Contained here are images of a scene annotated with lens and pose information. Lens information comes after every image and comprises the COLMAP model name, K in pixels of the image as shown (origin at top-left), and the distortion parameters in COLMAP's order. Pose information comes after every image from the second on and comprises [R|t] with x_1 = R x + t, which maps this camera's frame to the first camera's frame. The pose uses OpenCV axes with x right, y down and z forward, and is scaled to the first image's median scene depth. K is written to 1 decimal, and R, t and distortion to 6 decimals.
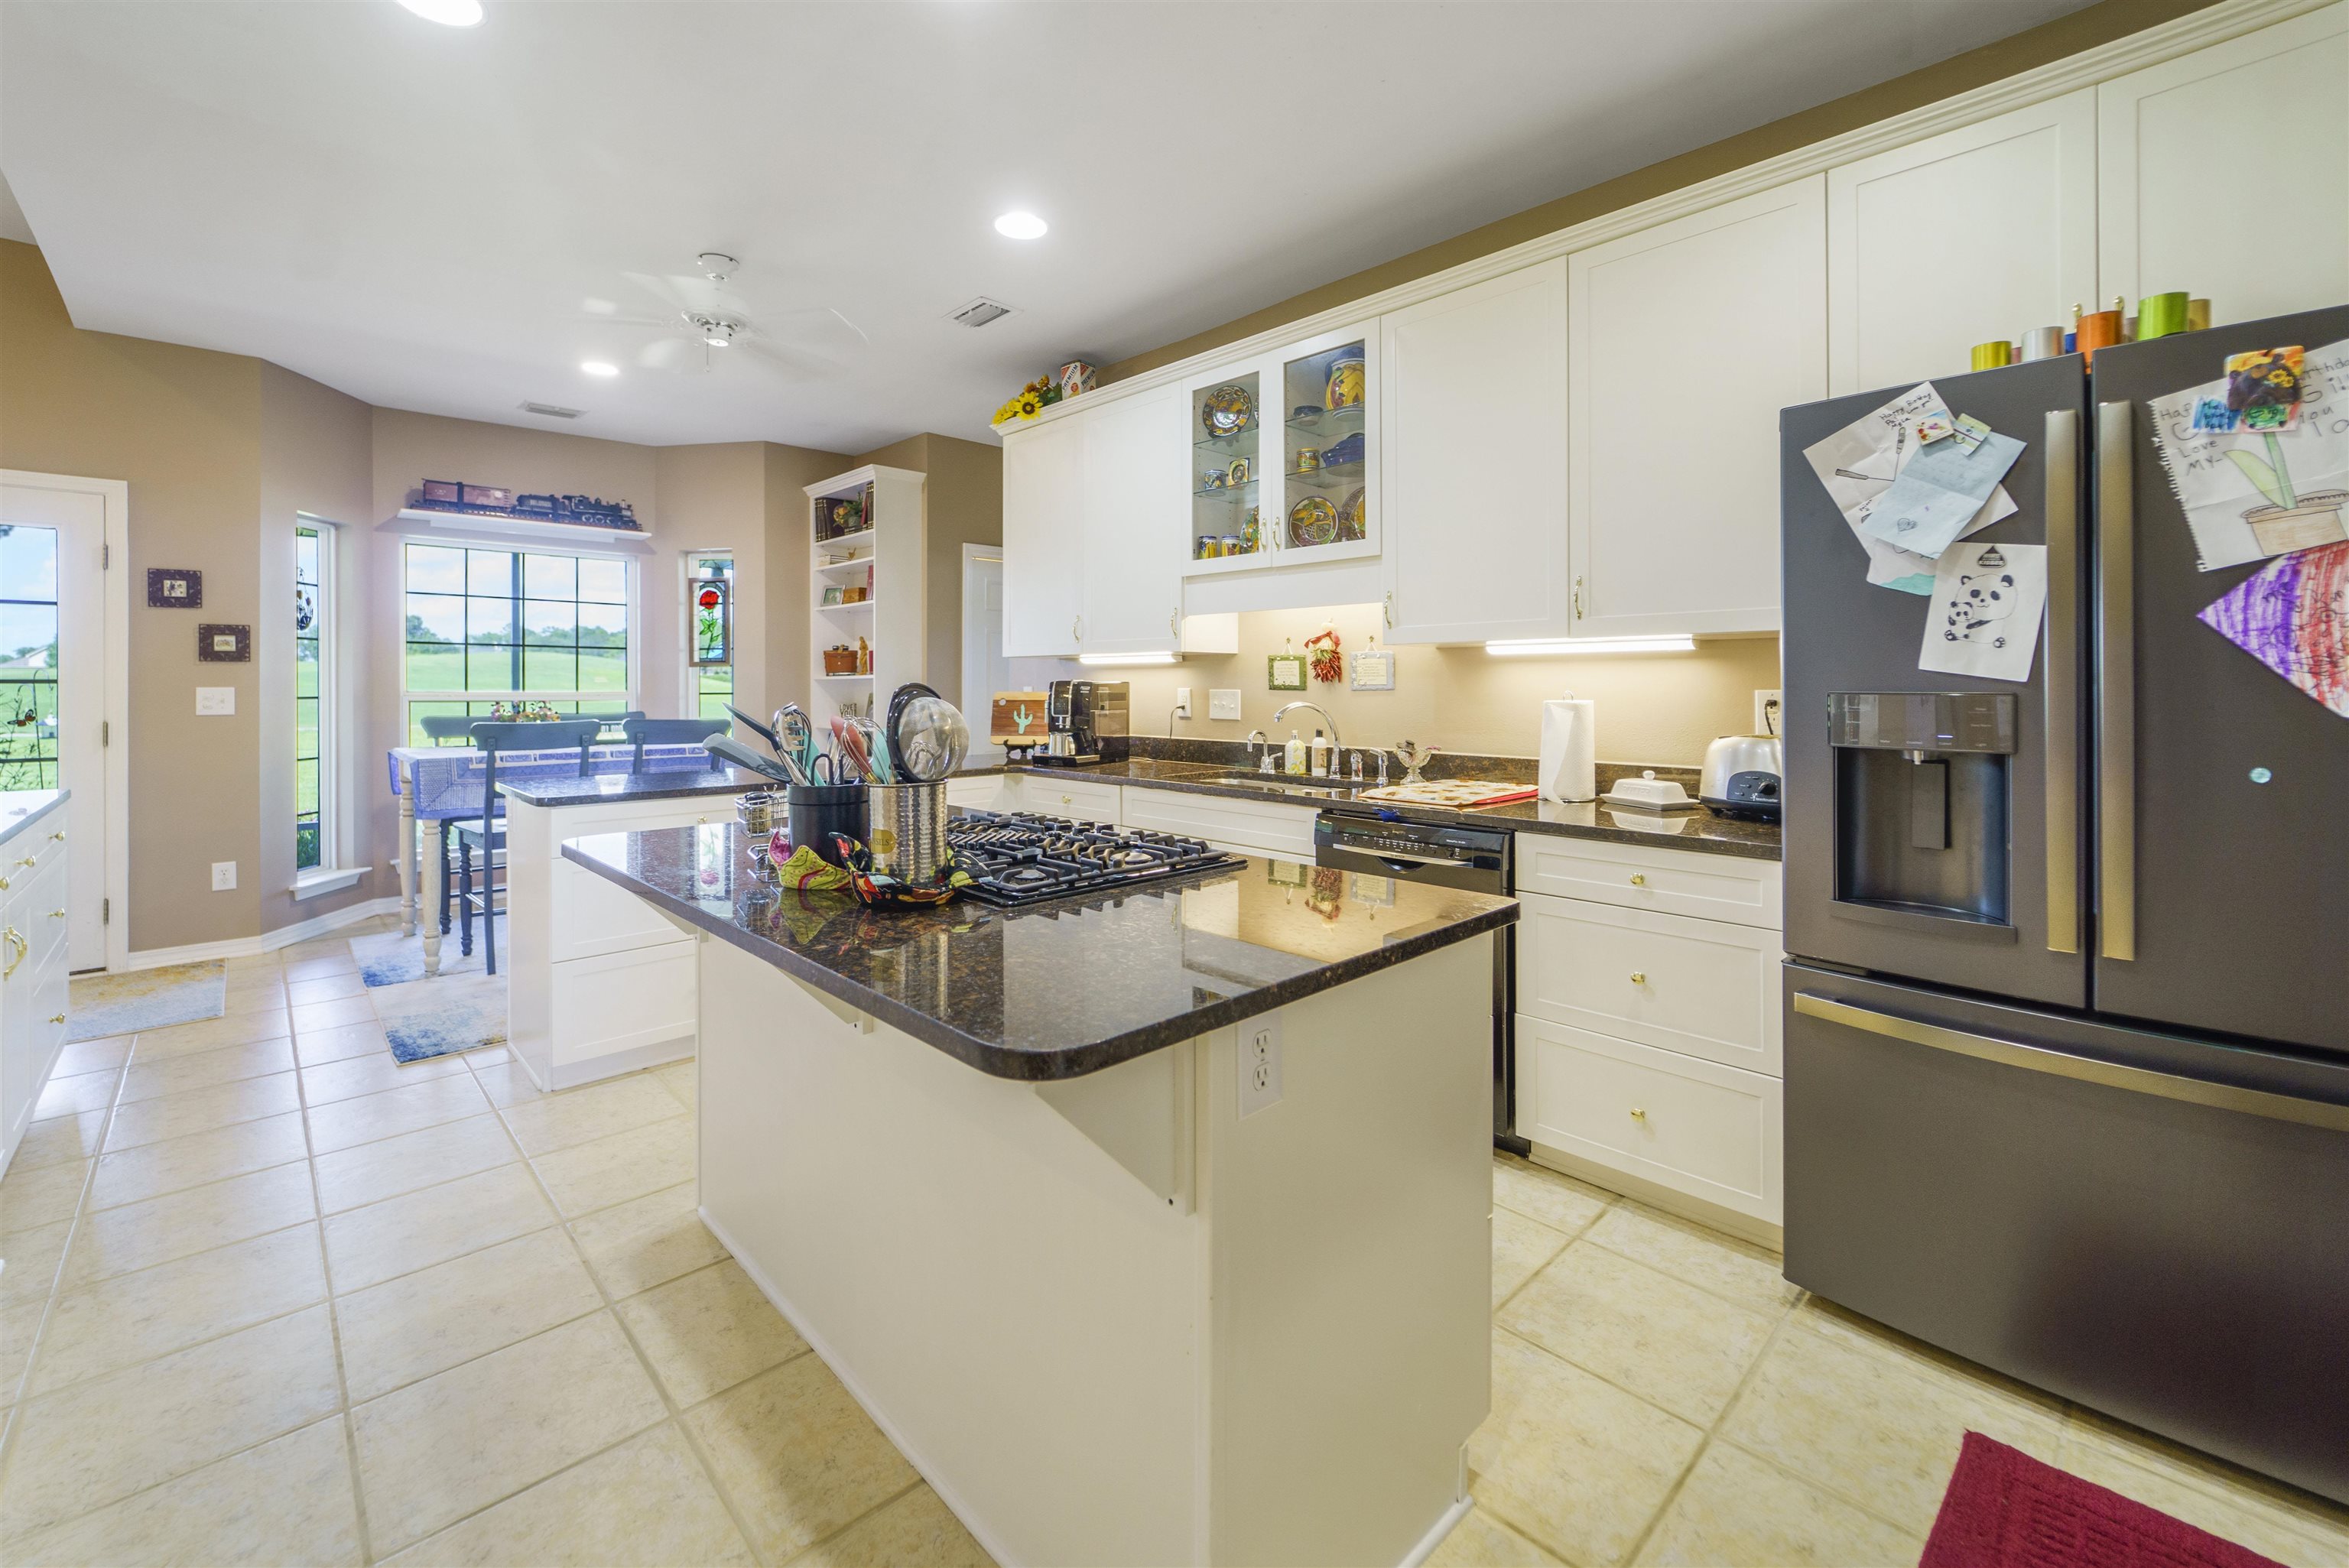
lens RADIAL K [[986.6, 0, 1169.8], [0, 986.6, 686.8], [0, 0, 1]] dist [-0.000599, -0.000013]
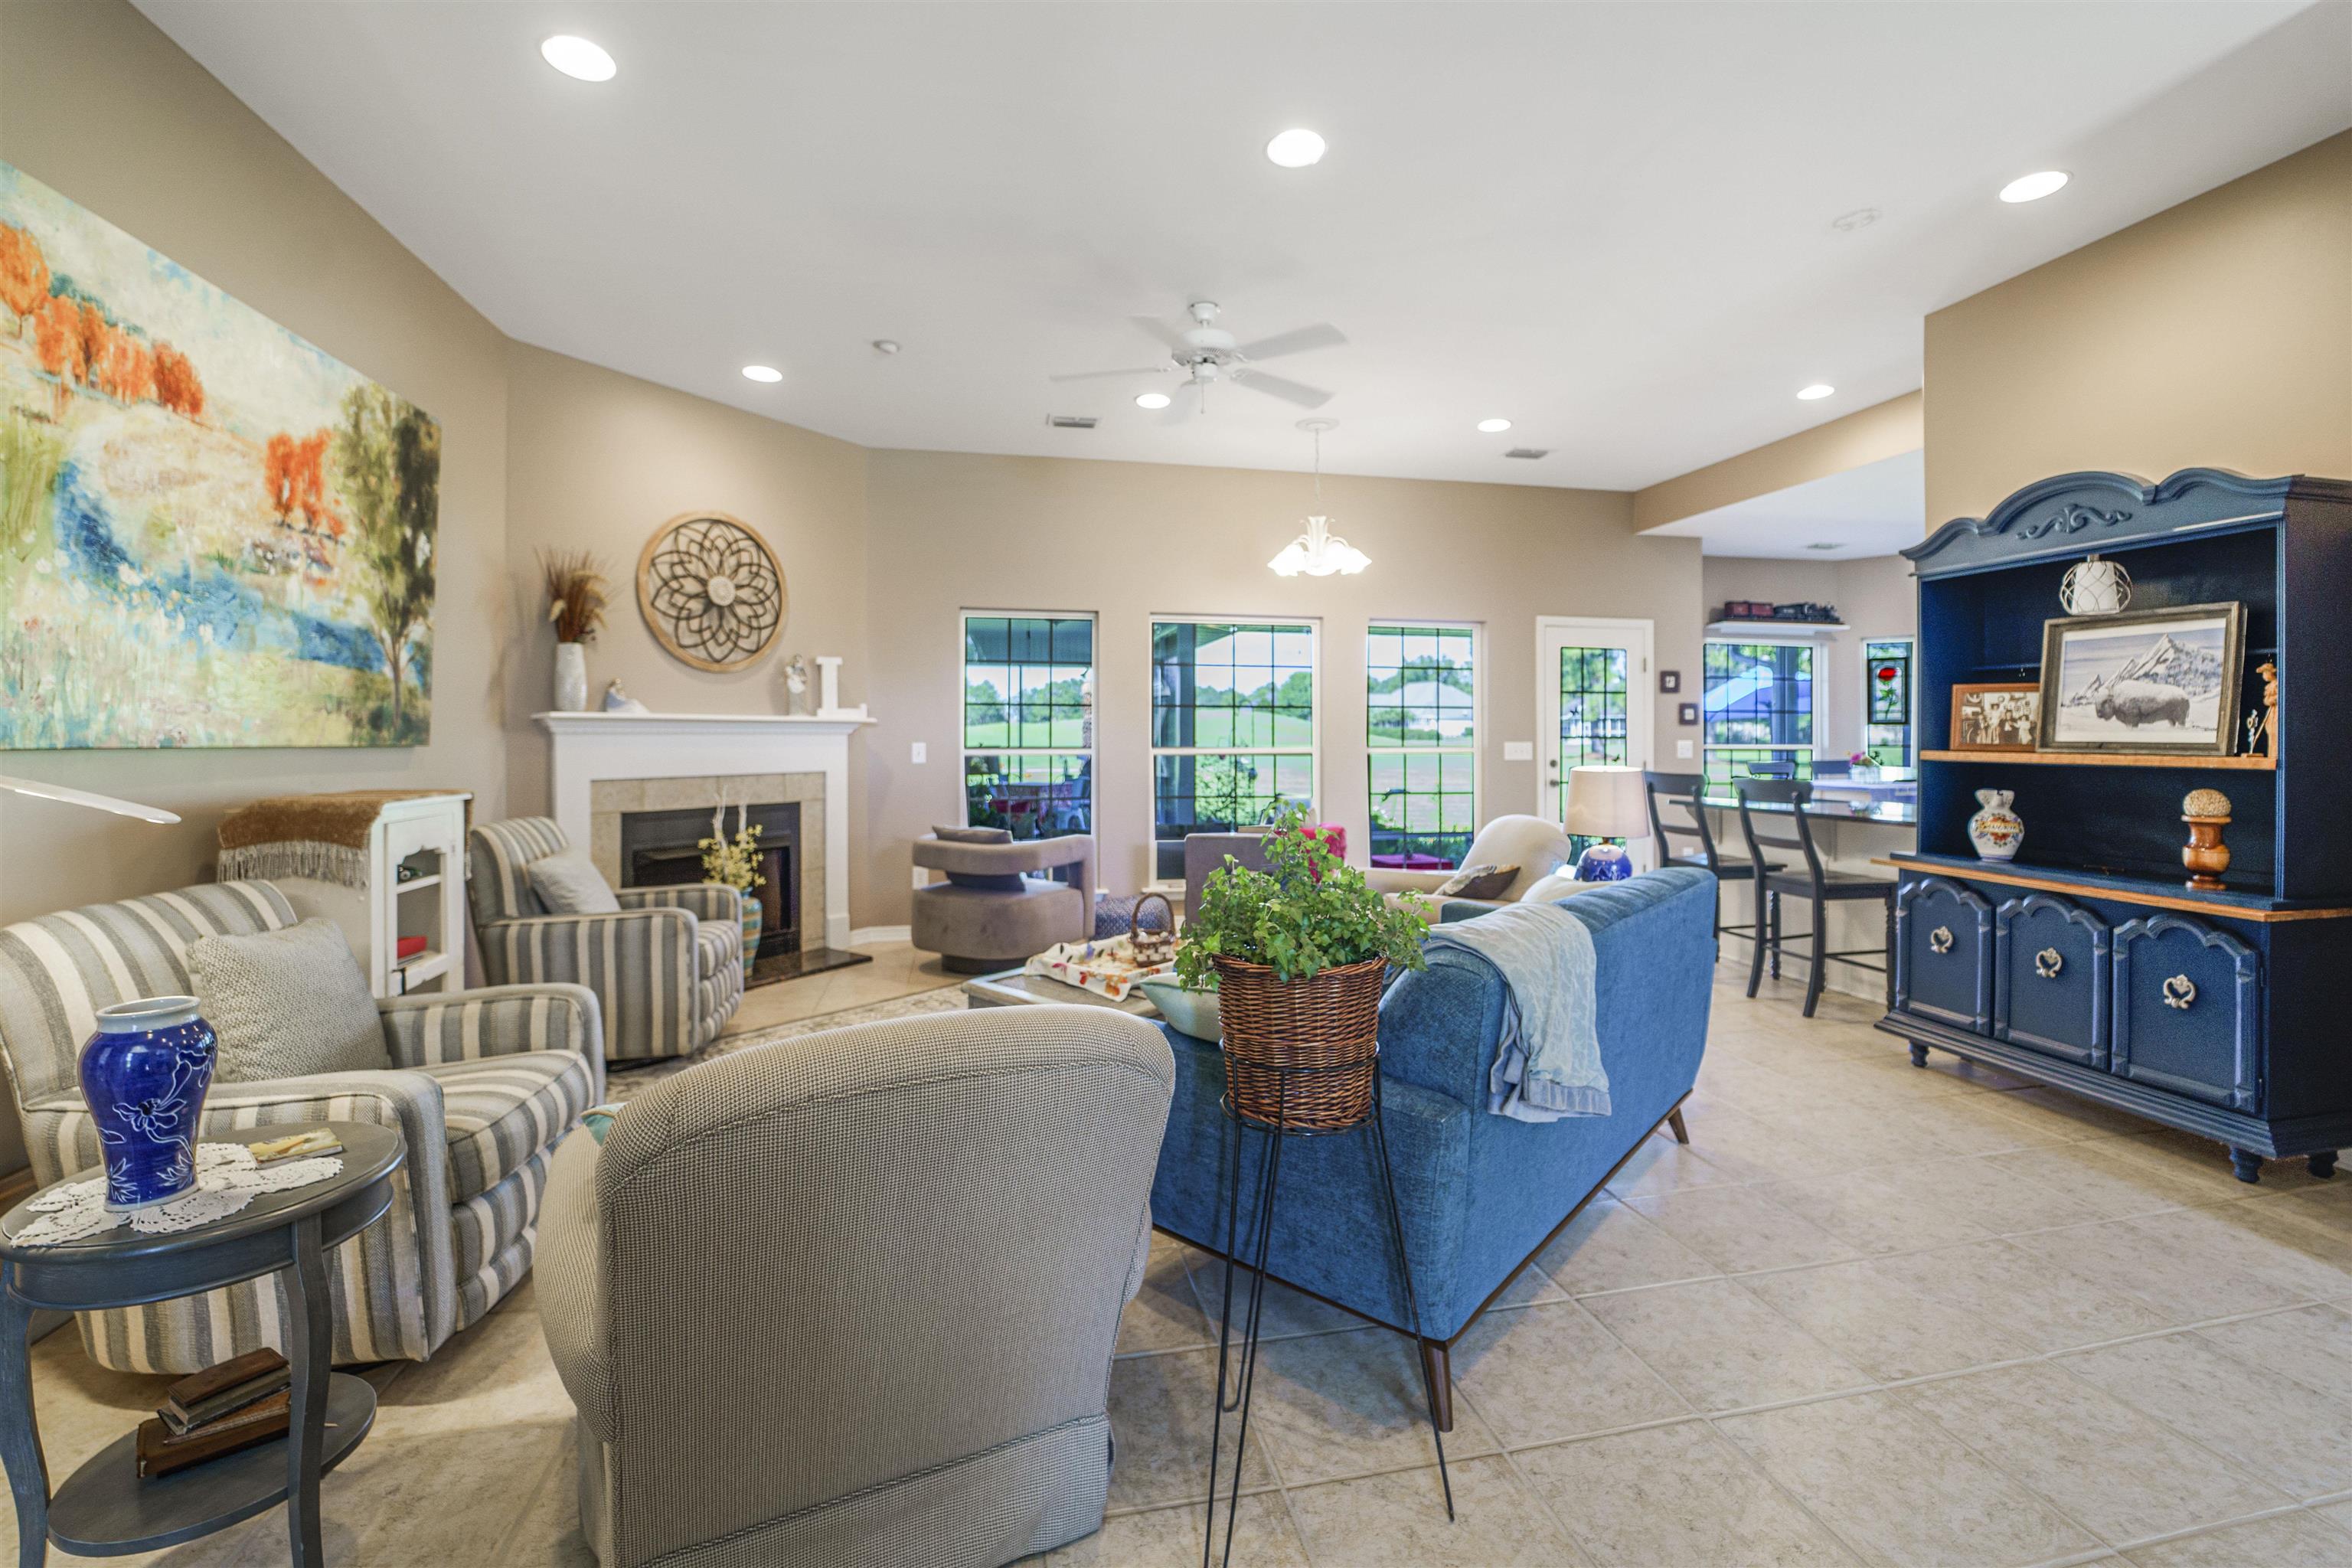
lens RADIAL K [[983.0, 0, 1181.7], [0, 983.0, 736.7], [0, 0, 1]] dist [-0.019493, -0.000540]
pose [[0.853986, 0.002830, -0.520288, -0.846507], [-0.002617, 0.999996, 0.001145, -0.006231], [0.520290, 0.000383, 0.853990, -0.842559]]
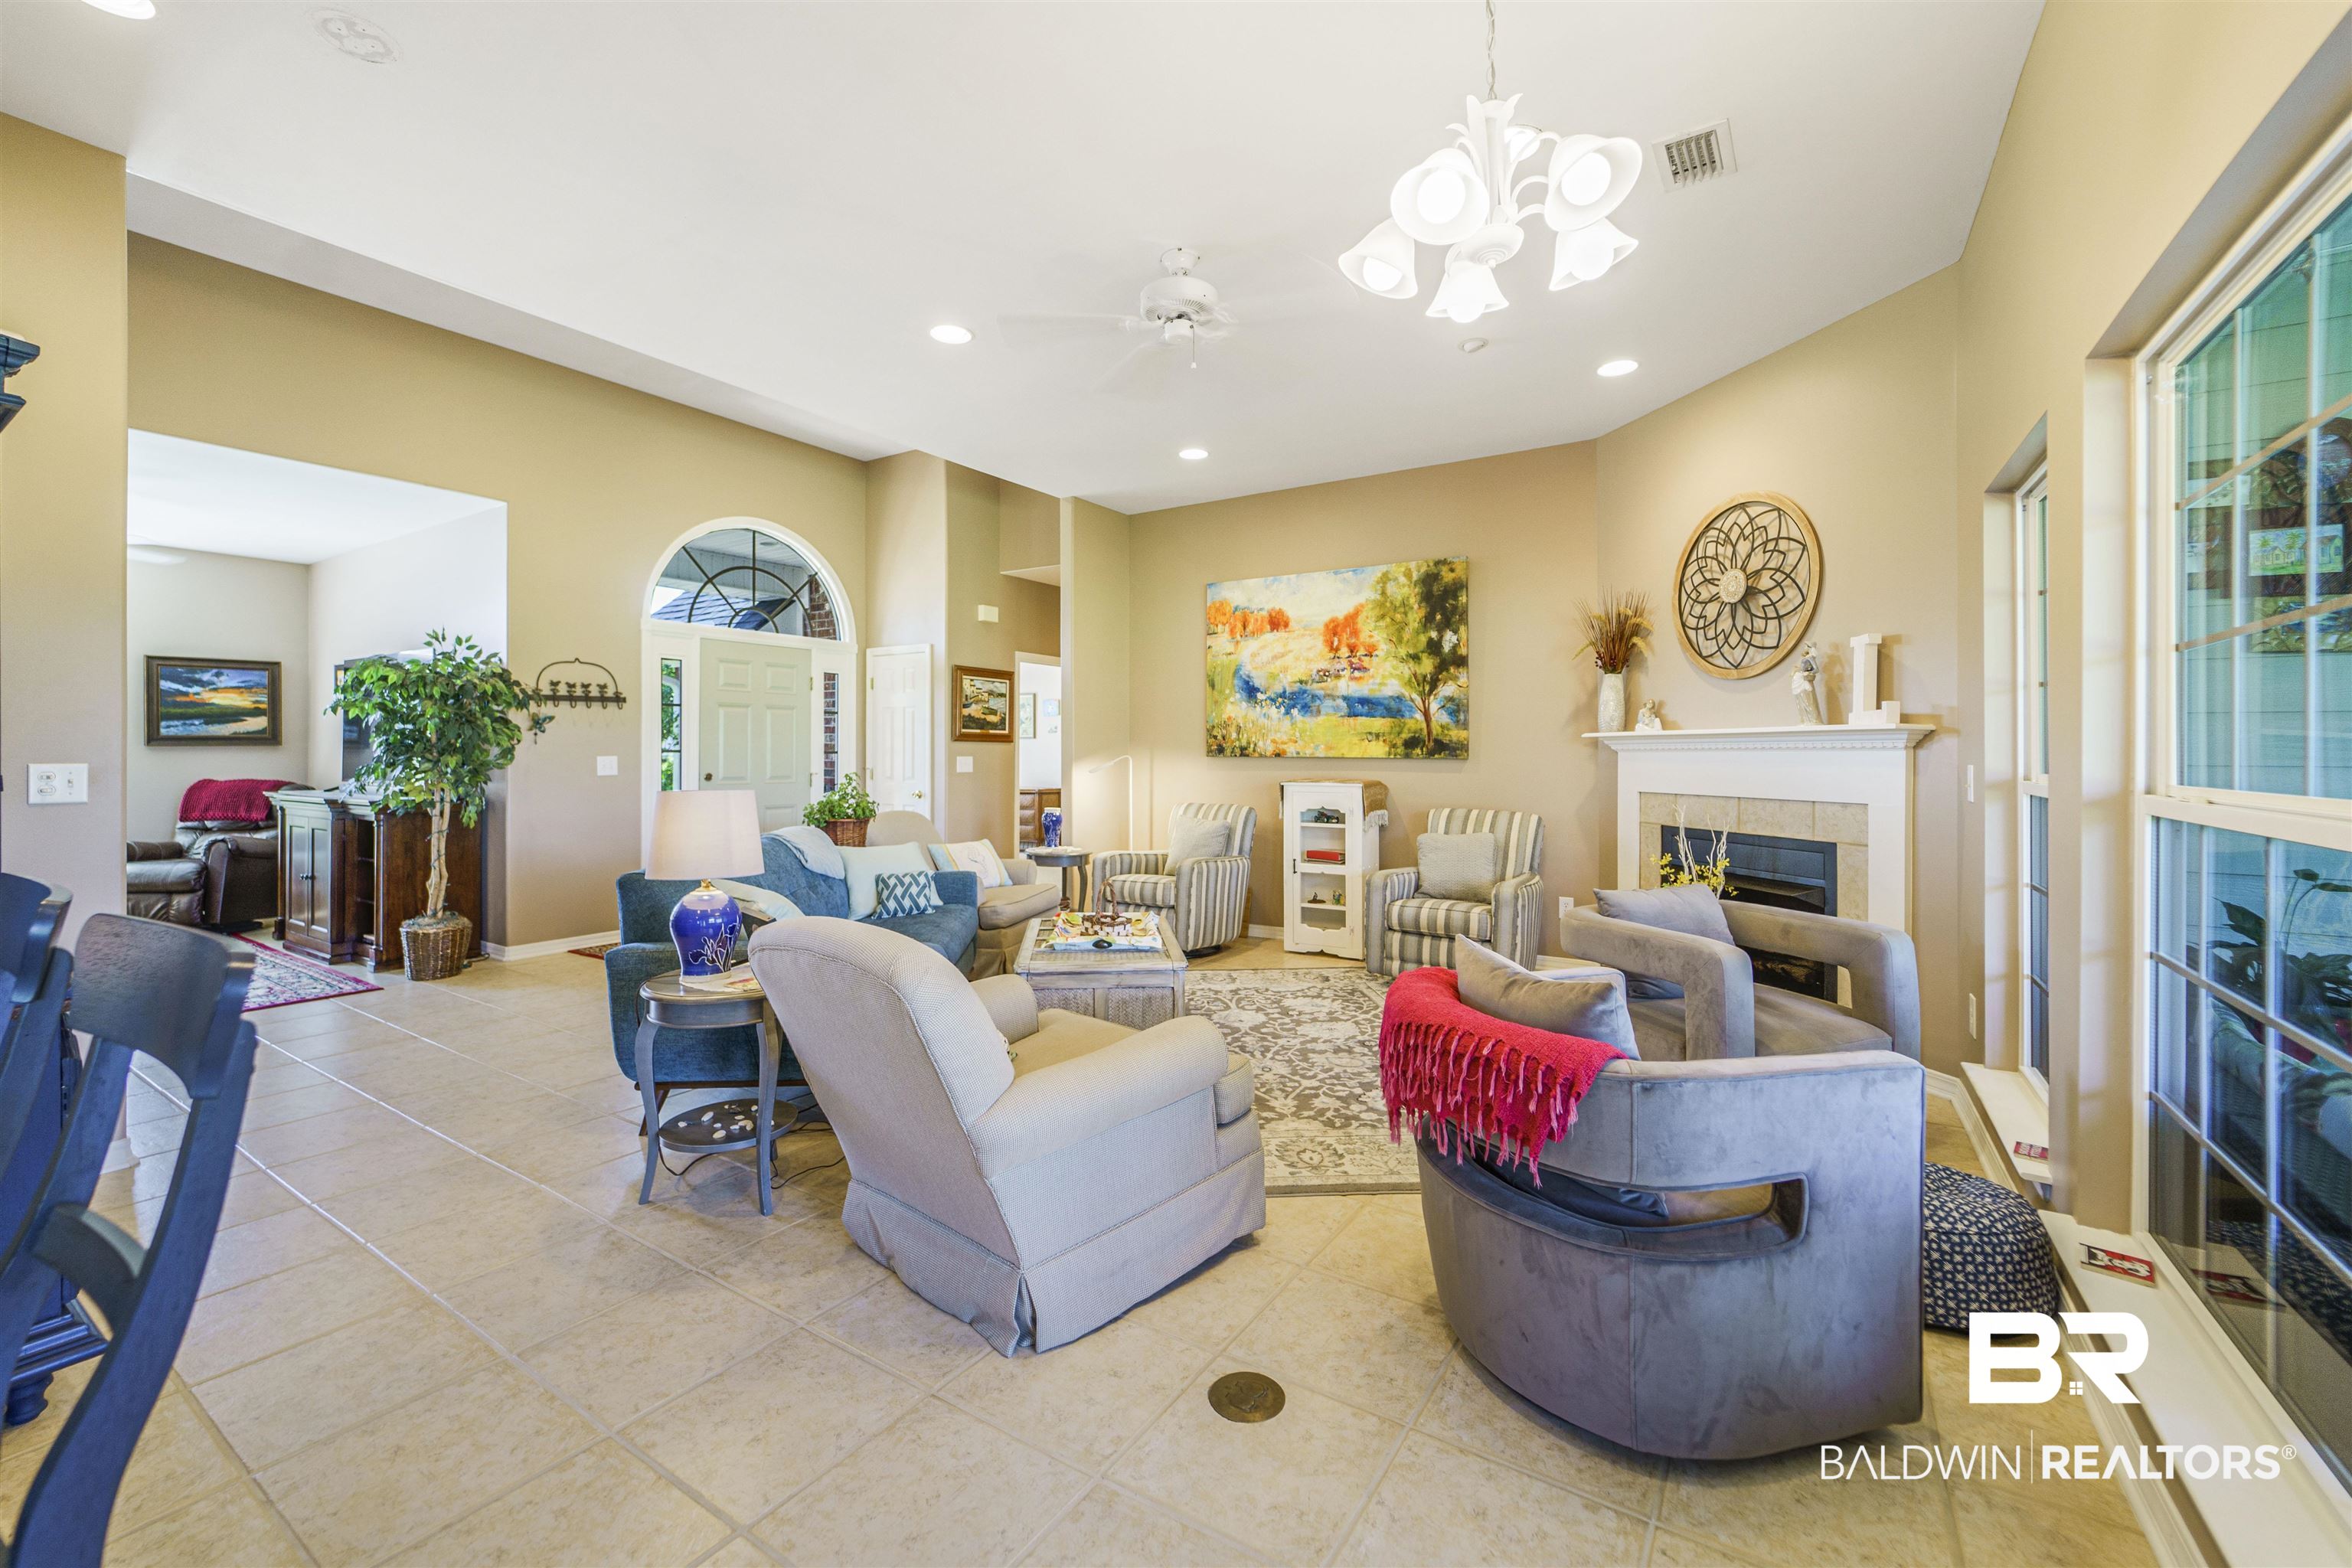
lens RADIAL K [[965.6, 0, 1169.6], [0, 965.6, 757.0], [0, 0, 1]] dist [-0.001670, -0.000358]
pose [[-0.971838, -0.000316, -0.235650, -1.115602], [-0.000884, 0.999997, 0.002304, -0.000951], [0.235649, 0.002447, -0.971835, 0.730344]]
